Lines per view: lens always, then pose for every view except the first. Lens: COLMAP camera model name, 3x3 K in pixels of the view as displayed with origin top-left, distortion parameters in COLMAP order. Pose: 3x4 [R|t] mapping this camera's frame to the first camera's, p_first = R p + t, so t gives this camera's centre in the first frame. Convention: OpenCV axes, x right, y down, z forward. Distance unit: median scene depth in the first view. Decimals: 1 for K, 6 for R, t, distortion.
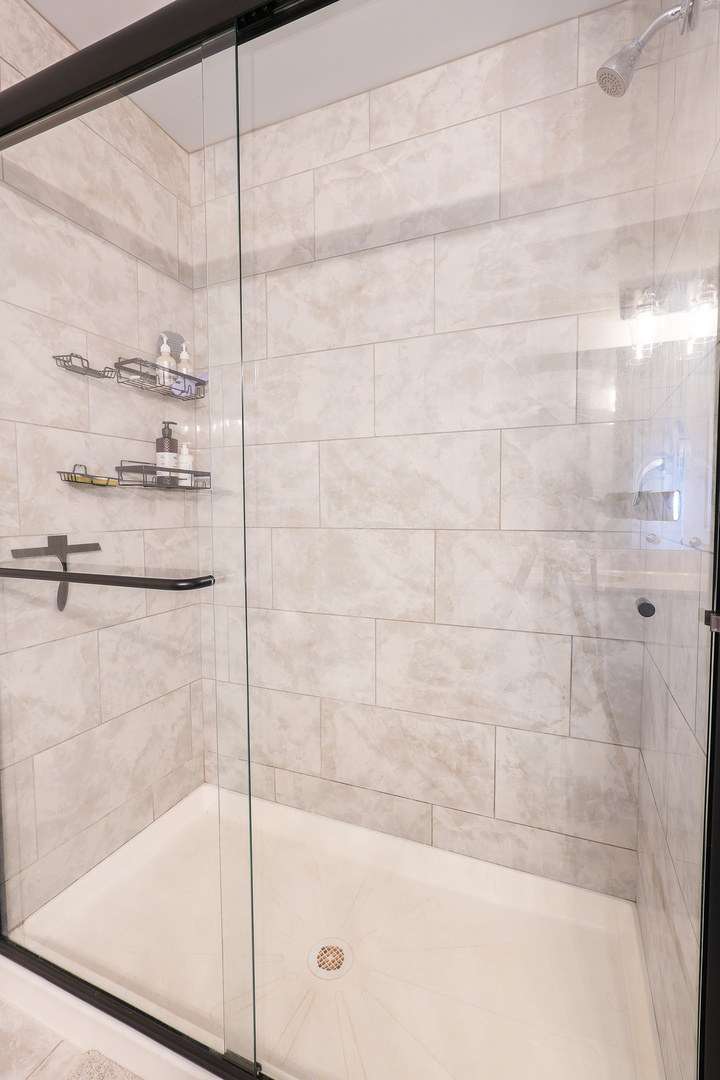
lens RADIAL K [[493.0, 0, 360.2], [0, 493.0, 537.5], [0, 0, 1]] dist [-0.016911, 0.008846]
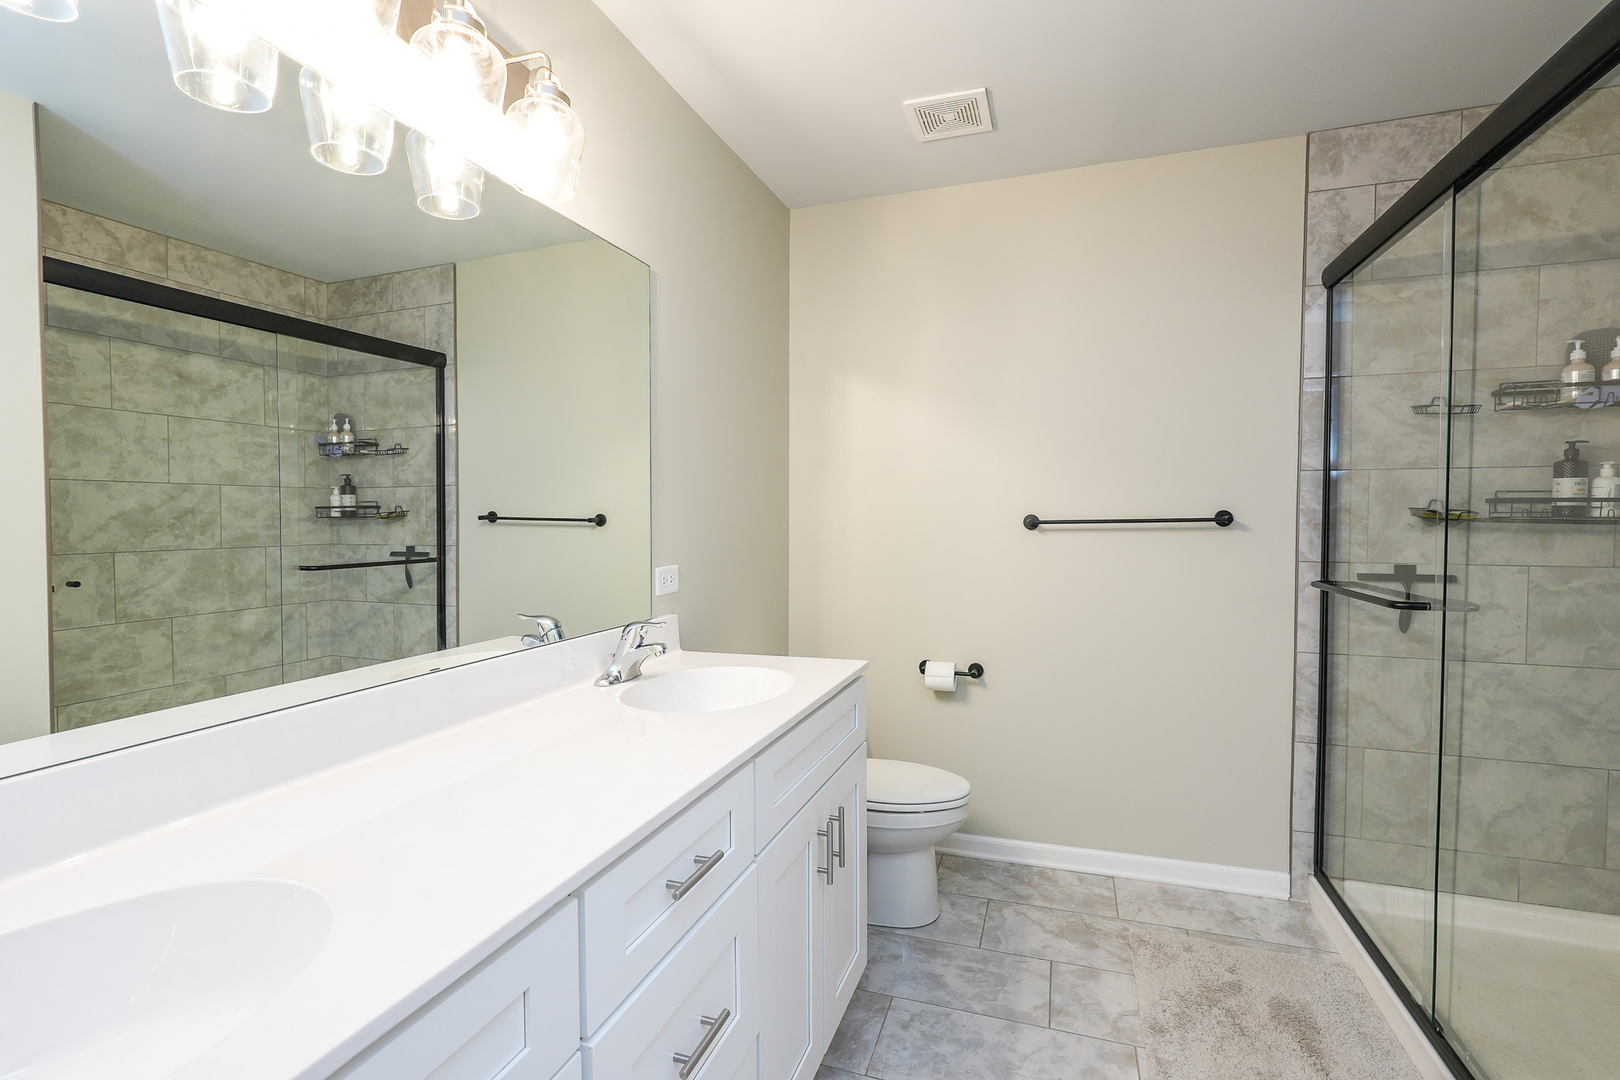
lens RADIAL K [[739.5, 0, 805.9], [0, 739.5, 539.1], [0, 0, 1]] dist [-0.016911, 0.008846]
pose [[0.068750, 0.035311, -0.997009, 0.831984], [-0.061286, 0.997635, 0.031107, -0.026587], [0.995750, 0.058964, 0.070752, -0.420869]]
